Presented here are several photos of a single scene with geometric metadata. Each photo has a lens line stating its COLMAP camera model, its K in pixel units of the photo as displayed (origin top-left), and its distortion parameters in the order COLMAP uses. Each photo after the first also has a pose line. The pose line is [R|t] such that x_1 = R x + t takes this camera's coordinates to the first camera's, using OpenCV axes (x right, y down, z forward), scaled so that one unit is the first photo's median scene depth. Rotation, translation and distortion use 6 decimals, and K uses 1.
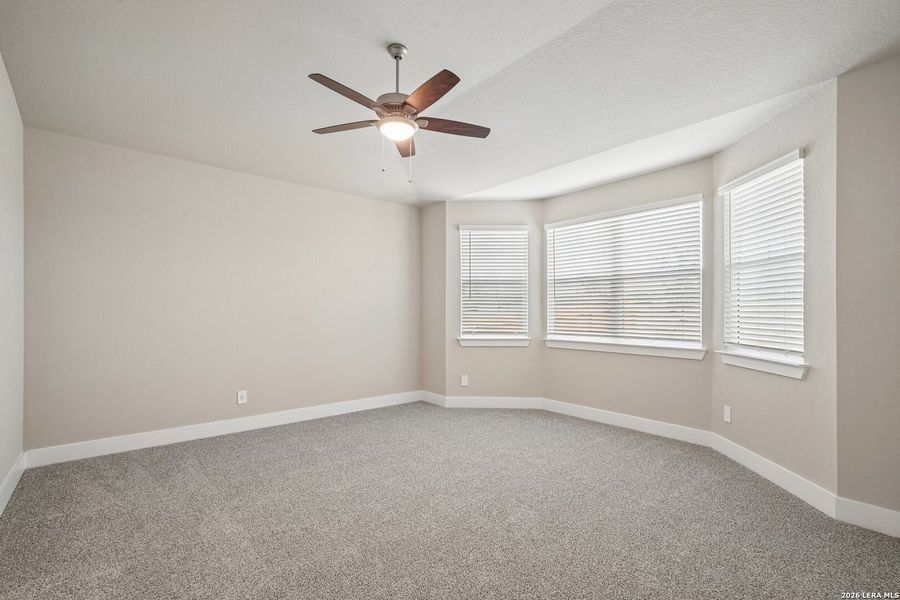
lens RADIAL K [[406.9, 0, 450.4], [0, 406.9, 308.2], [0, 0, 1]] dist [-0.000735, -0.000204]
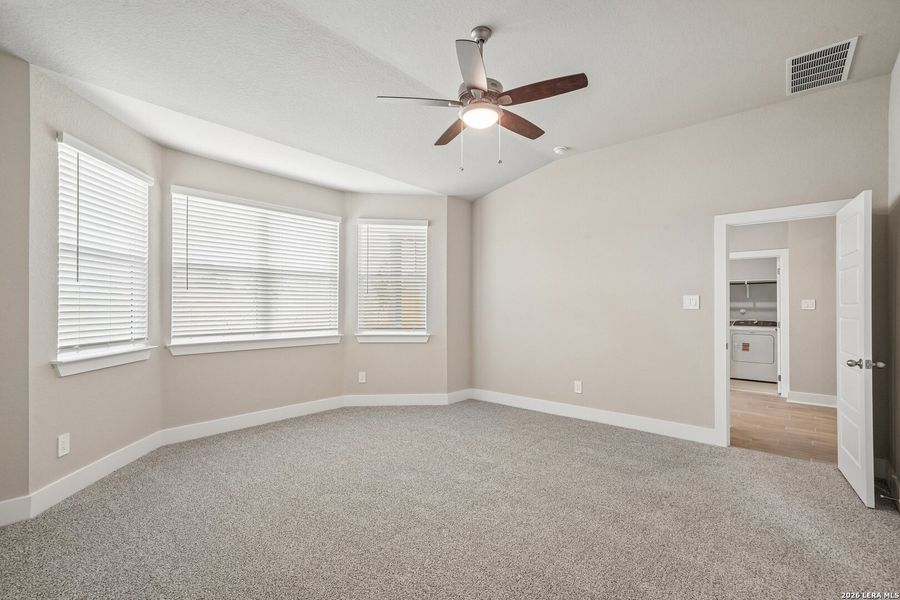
lens RADIAL K [[413.1, 0, 447.7], [0, 413.1, 301.0], [0, 0, 1]] dist [-0.000068, -0.000046]
pose [[-0.151581, 0.011905, 0.988373, -0.751497], [-0.009594, 0.999863, -0.013515, 0.004805], [-0.988398, -0.011531, -0.151446, 0.850428]]
